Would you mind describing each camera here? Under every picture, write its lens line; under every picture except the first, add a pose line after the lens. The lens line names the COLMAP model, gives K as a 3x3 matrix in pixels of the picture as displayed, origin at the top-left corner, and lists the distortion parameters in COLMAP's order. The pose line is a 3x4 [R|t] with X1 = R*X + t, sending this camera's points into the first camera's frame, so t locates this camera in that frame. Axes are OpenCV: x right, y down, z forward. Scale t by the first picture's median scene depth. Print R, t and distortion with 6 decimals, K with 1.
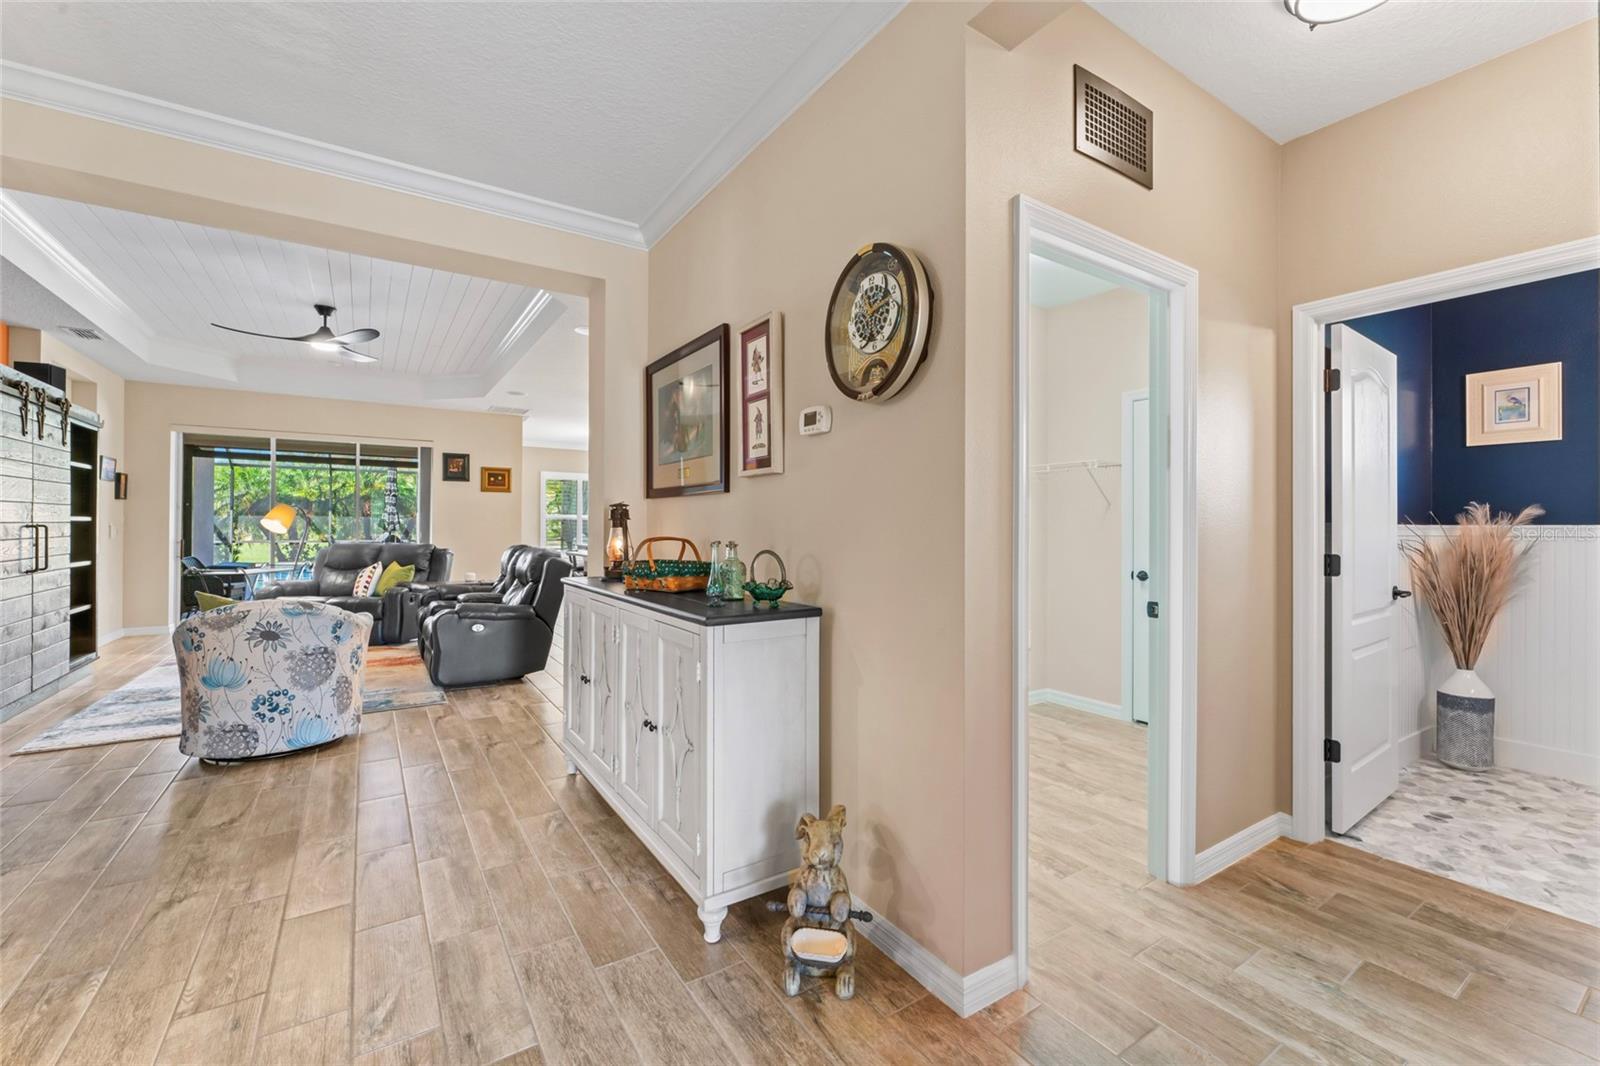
lens RADIAL K [[661.4, 0, 794.5], [0, 661.4, 523.8], [0, 0, 1]] dist [-0.005274, 0.000173]
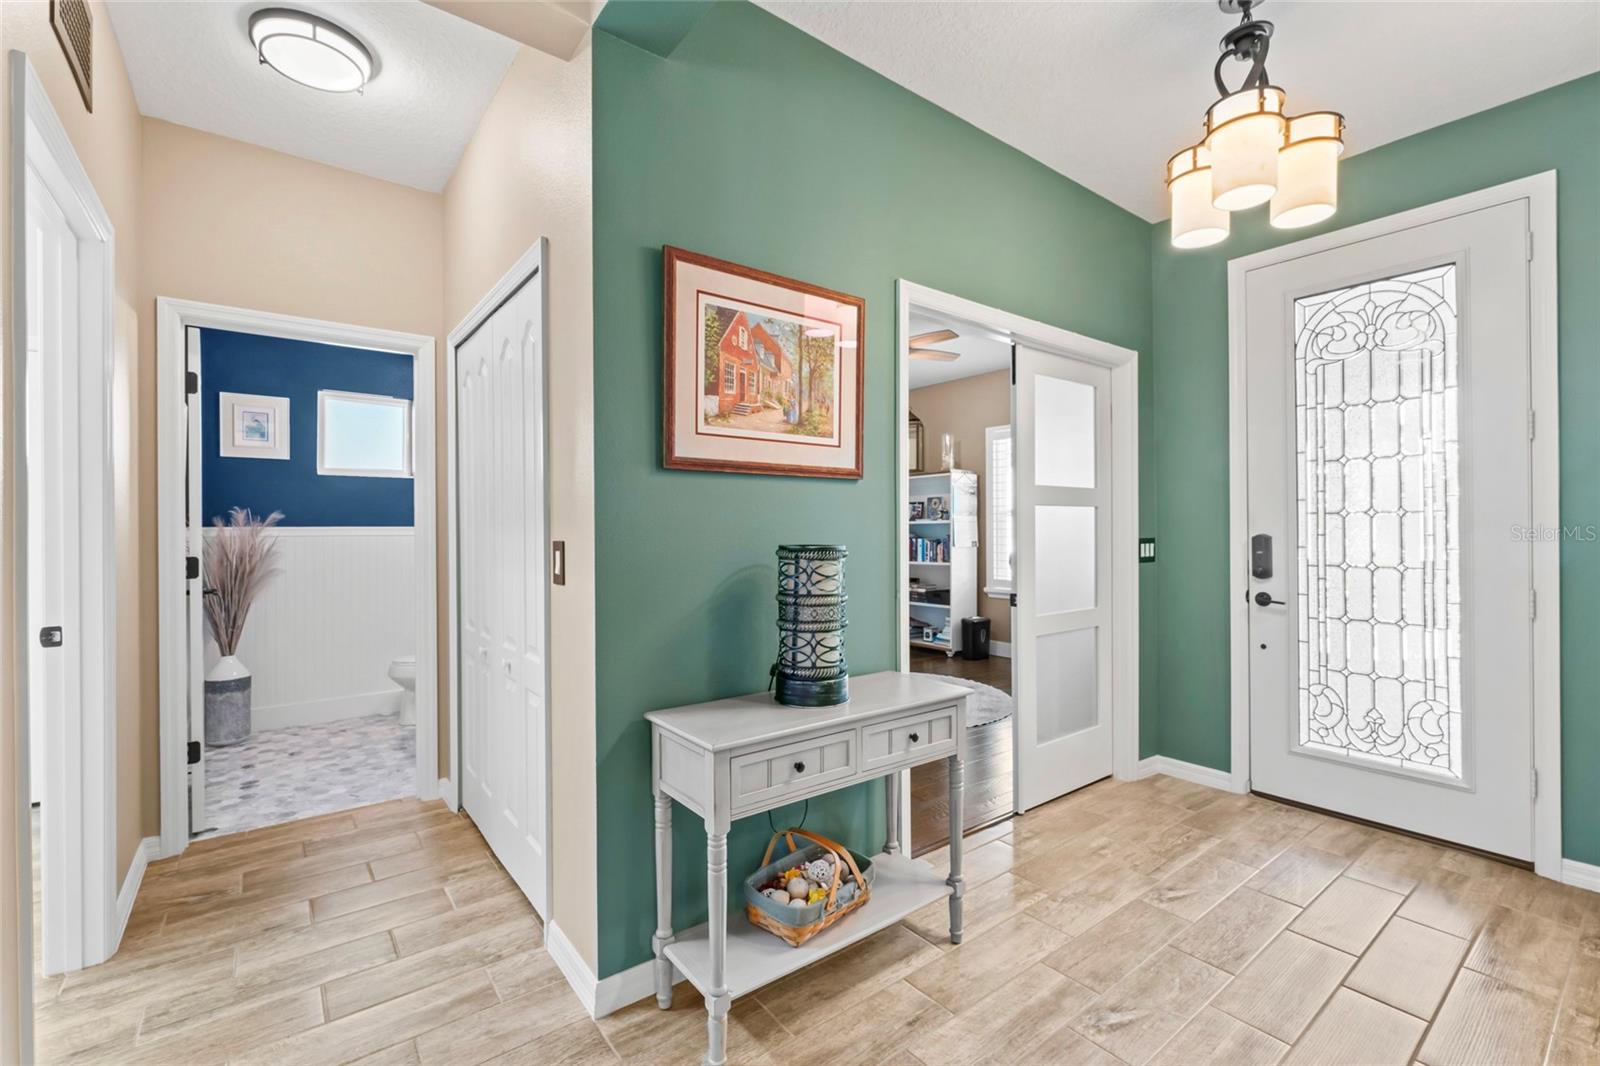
lens RADIAL K [[693.2, 0, 793.7], [0, 693.2, 528.7], [0, 0, 1]] dist [-0.000187, -0.000048]
pose [[-0.078551, -0.004191, 0.996901, -0.236171], [-0.000676, 0.999991, 0.004151, -0.000911], [-0.996910, -0.000348, -0.078553, 0.131622]]
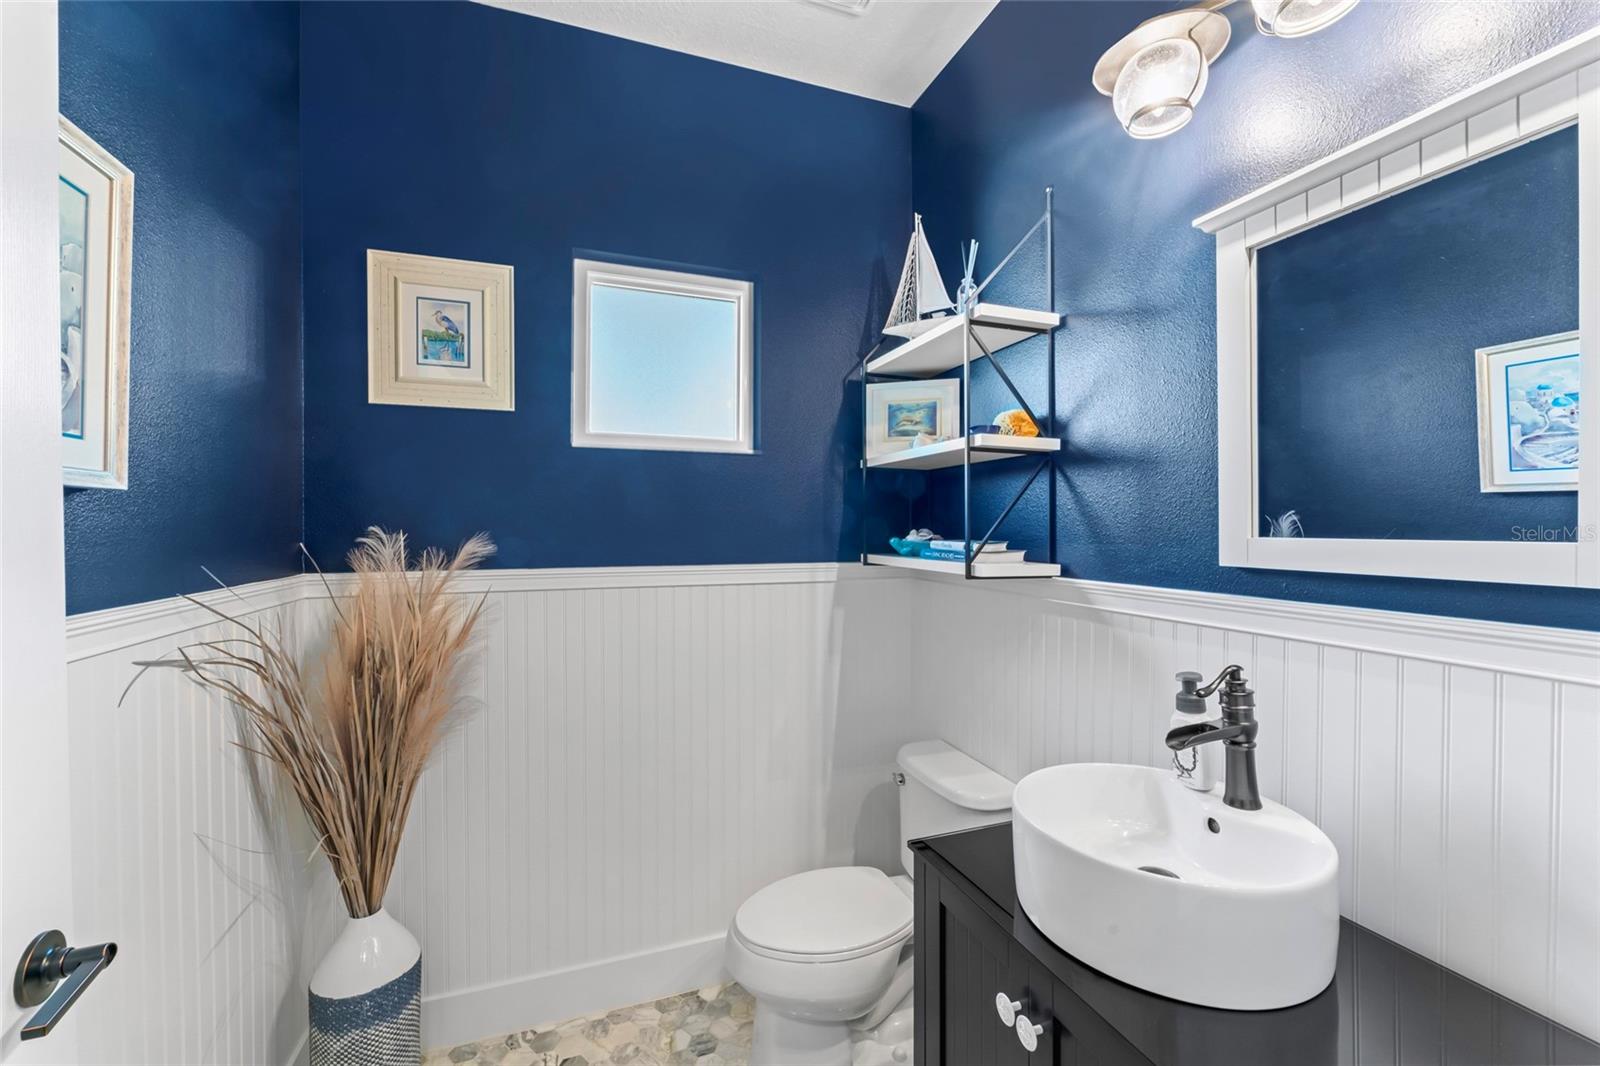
lens RADIAL K [[649.9, 0, 795.4], [0, 649.9, 529.7], [0, 0, 1]] dist [-0.010846, 0.000096]
pose [[0.230760, -0.012907, 0.972925, 0.681411], [-0.002562, 0.999900, 0.013873, -0.037740], [-0.973007, -0.005694, 0.230704, 0.633612]]
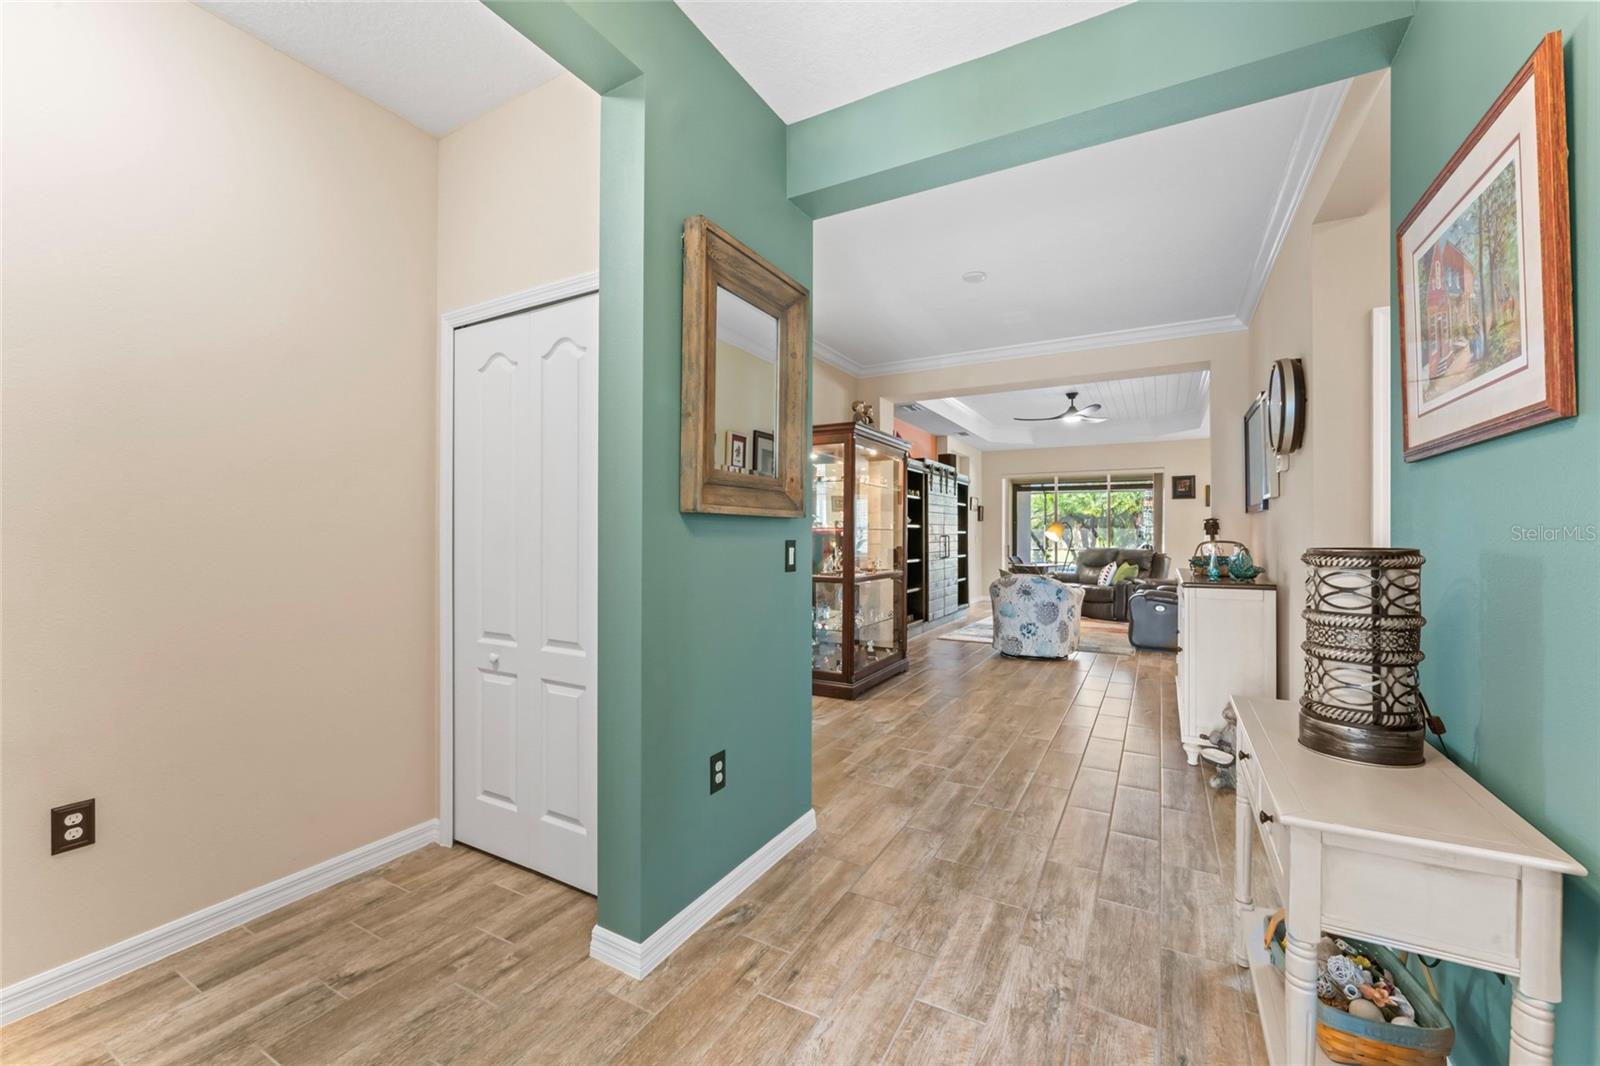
lens RADIAL K [[643.2, 0, 799.1], [0, 643.2, 535.1], [0, 0, 1]] dist [-0.000605, -0.000077]
pose [[0.462380, -0.004904, -0.886668, 0.537868], [0.004290, 0.999985, -0.003293, 0.006688], [0.886672, -0.002282, 0.462394, -0.432673]]
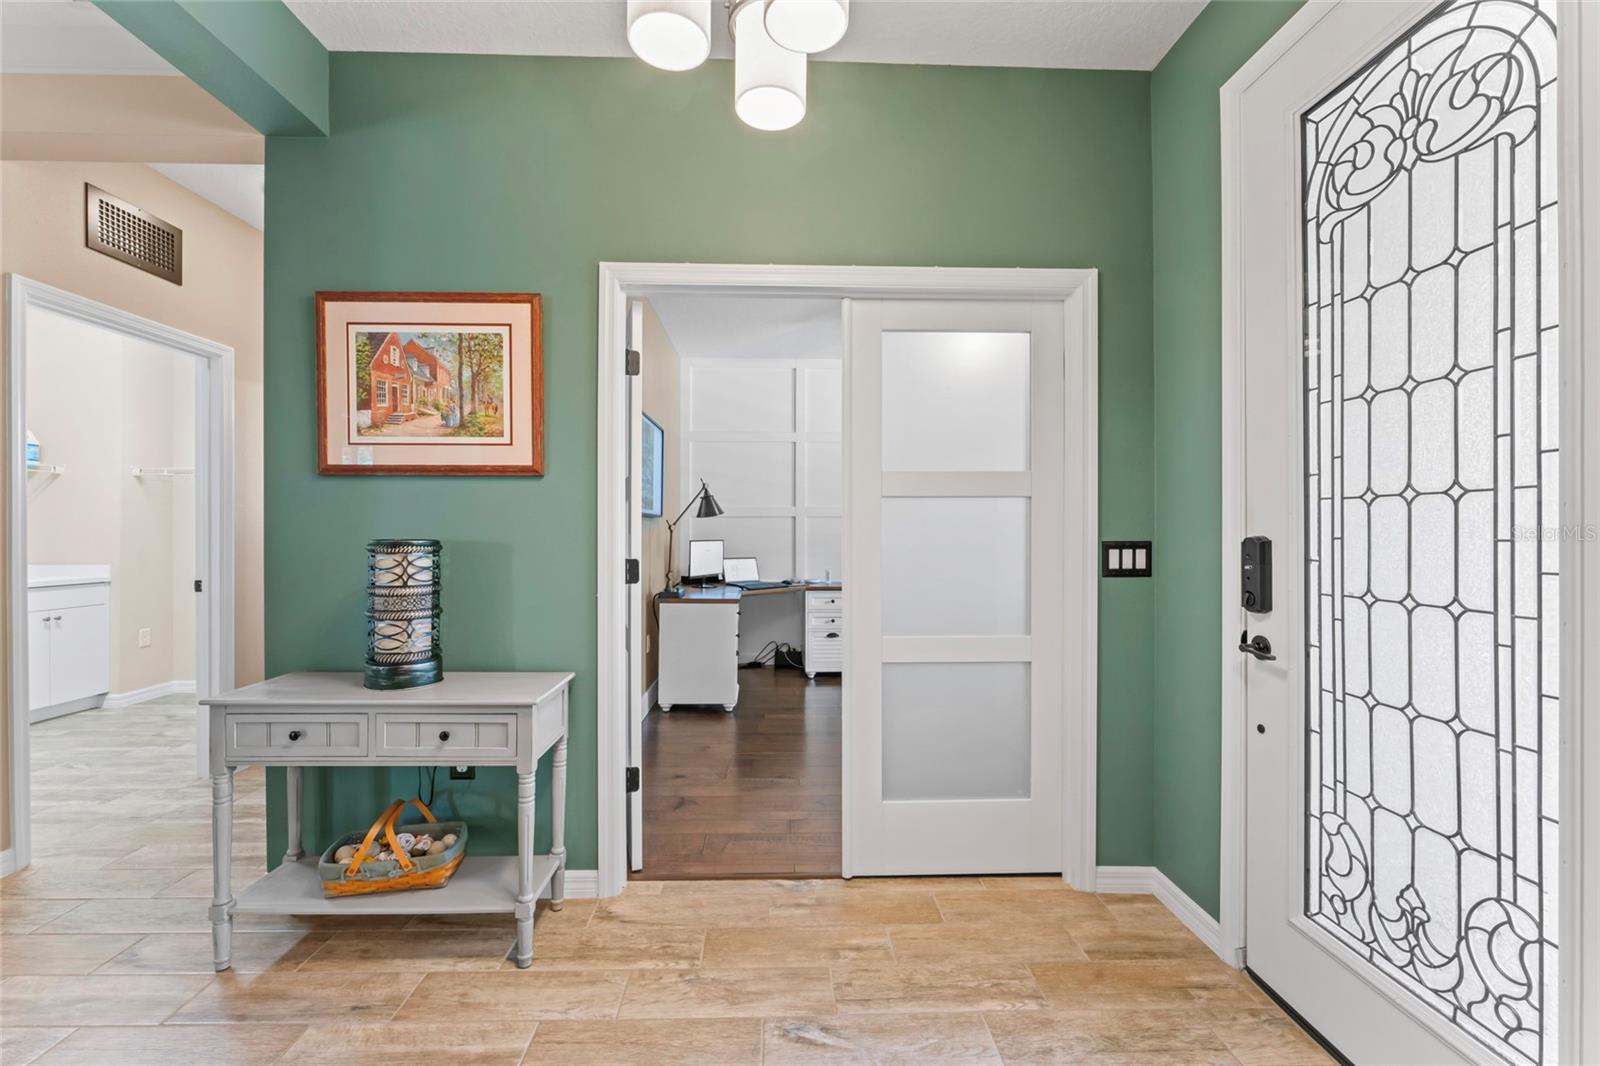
lens RADIAL K [[649.1, 0, 795.7], [0, 649.1, 532.9], [0, 0, 1]] dist [-0.004201, -0.000152]
pose [[0.517448, -0.007972, 0.855678, 0.023677], [-0.001522, 0.999946, 0.010236, 0.002585], [-0.855713, -0.006599, 0.517408, -0.530061]]
